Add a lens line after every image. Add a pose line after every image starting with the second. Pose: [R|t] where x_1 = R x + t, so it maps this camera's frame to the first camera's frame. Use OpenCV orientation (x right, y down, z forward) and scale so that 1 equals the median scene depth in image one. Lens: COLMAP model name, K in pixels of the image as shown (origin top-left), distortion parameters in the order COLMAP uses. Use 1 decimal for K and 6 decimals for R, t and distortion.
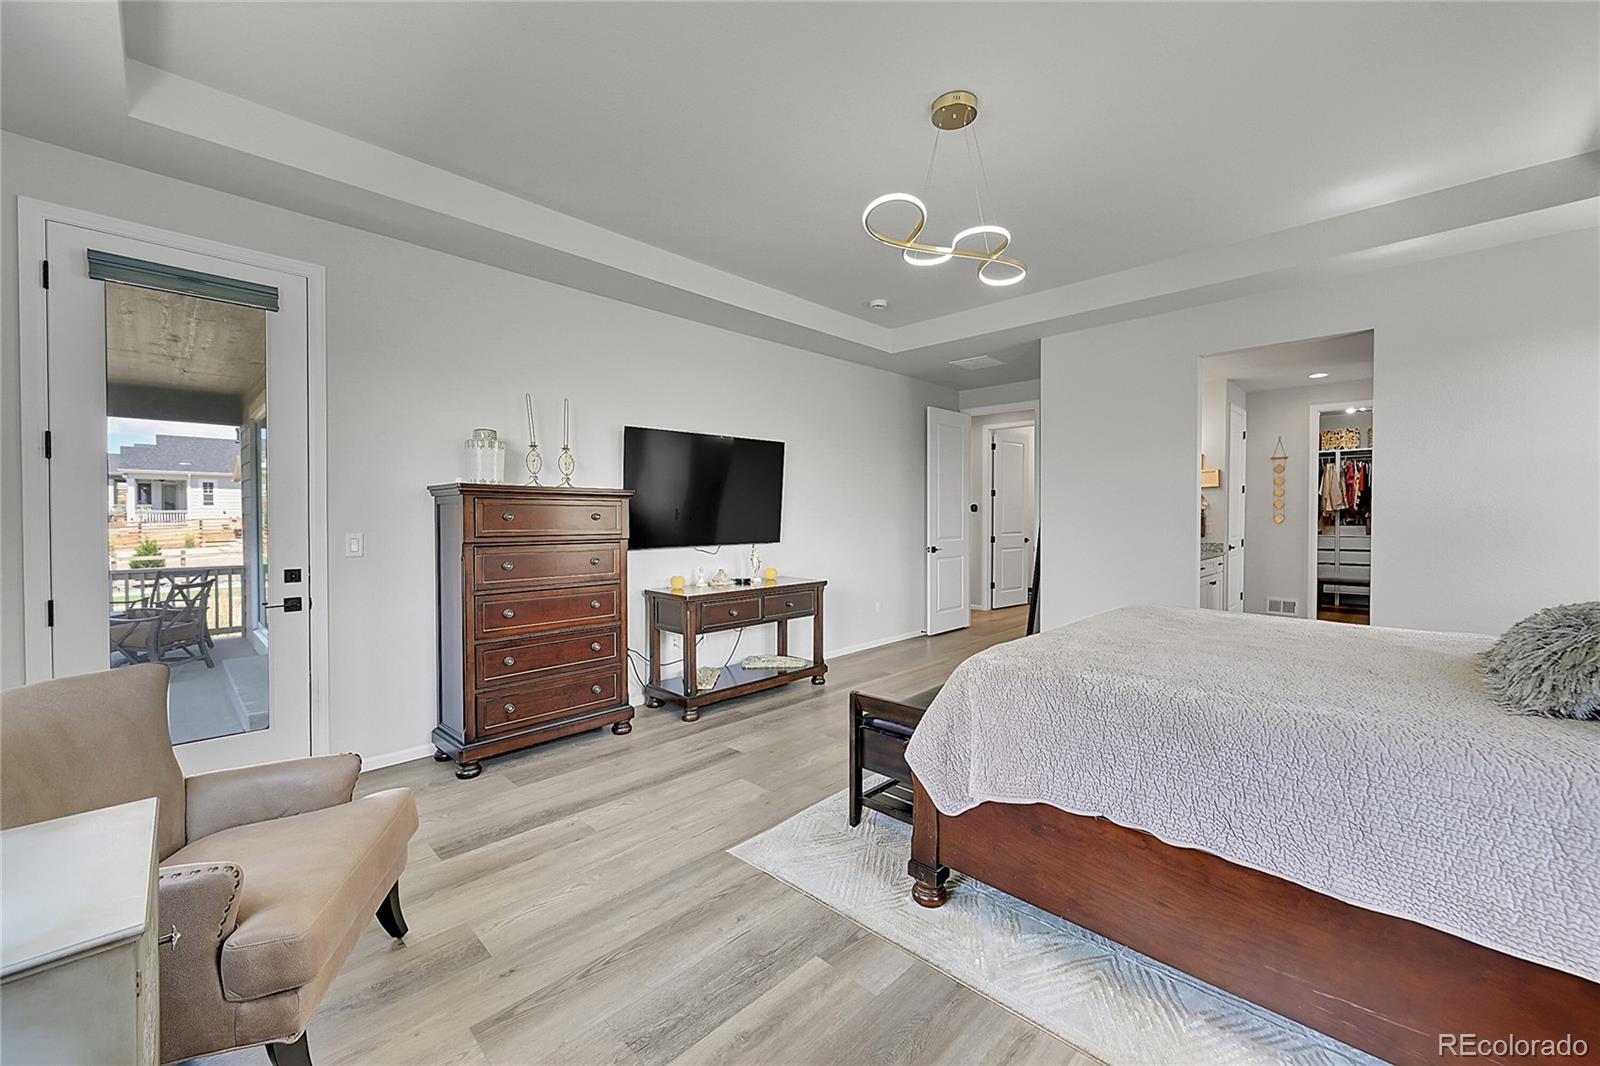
lens RADIAL K [[629.6, 0, 791.9], [0, 629.6, 529.1], [0, 0, 1]] dist [0.000687, -0.000013]
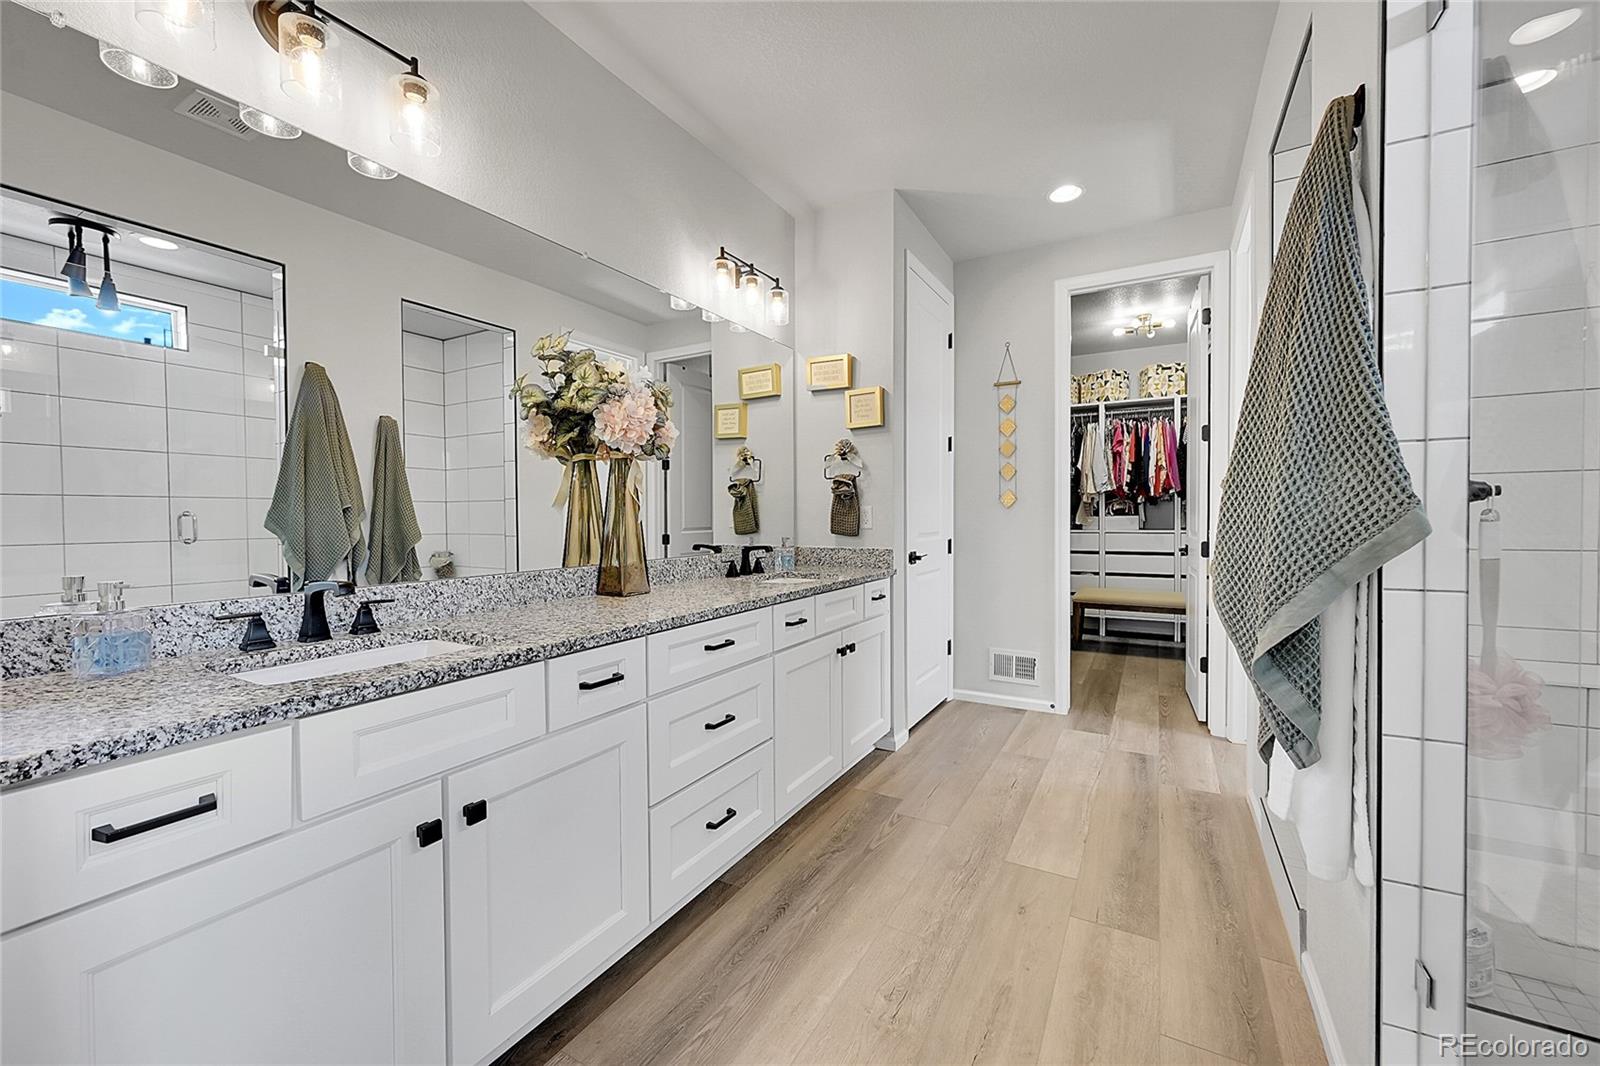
lens RADIAL K [[629.6, 0, 790.8], [0, 629.6, 524.7], [0, 0, 1]] dist [0.000687, -0.000013]
pose [[0.968119, -0.003621, 0.250466, 0.394584], [0.005057, 0.999974, -0.005091, 0.005045], [-0.250441, 0.006195, 0.968112, 0.453876]]
